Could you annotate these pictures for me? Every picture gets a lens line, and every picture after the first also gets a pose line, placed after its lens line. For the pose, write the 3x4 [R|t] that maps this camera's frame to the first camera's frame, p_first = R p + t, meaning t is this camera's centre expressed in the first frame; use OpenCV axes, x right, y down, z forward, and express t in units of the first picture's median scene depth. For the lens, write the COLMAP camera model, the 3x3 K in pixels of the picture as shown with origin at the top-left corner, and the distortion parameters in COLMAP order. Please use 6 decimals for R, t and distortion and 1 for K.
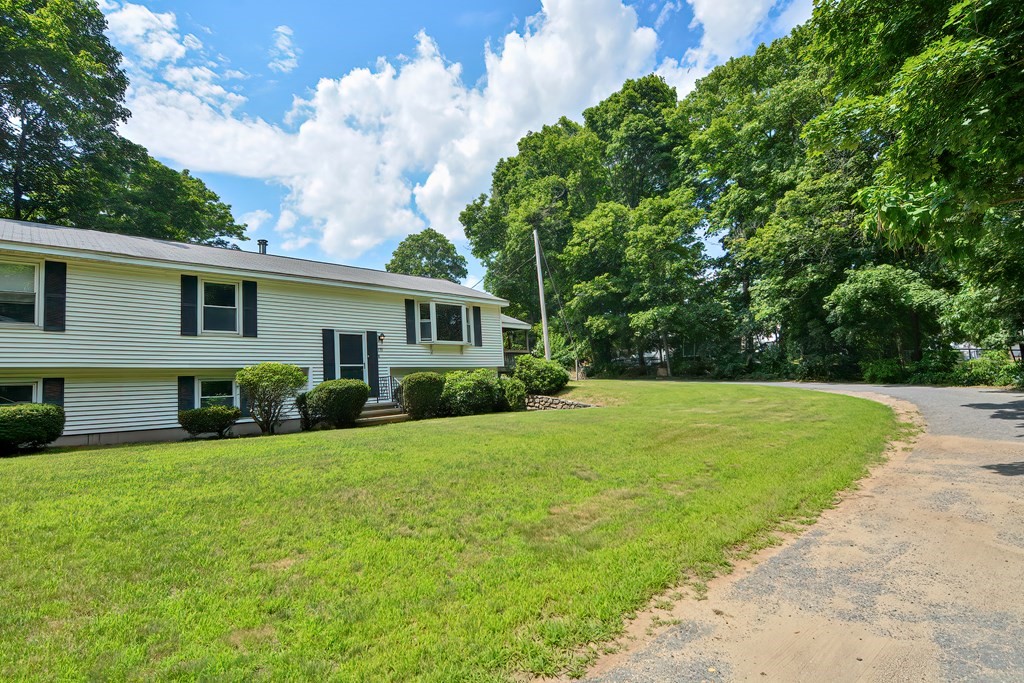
lens RADIAL K [[503.1, 0, 507.7], [0, 503.1, 339.8], [0, 0, 1]] dist [0.001074, -0.014479]
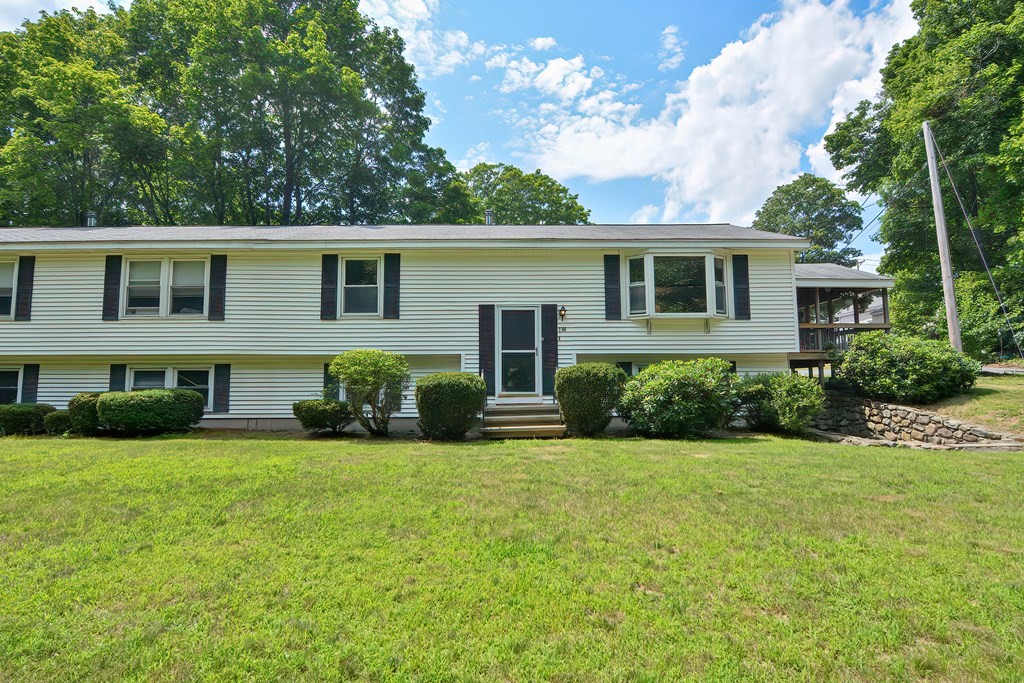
lens RADIAL K [[494.8, 0, 512.0], [0, 494.8, 341.5], [0, 0, 1]] dist [-0.000796, -0.014628]
pose [[0.724161, -0.007576, -0.689590, 0.172566], [0.037448, 0.998896, 0.028350, 0.013456], [0.688614, -0.046354, 0.723645, 0.418377]]
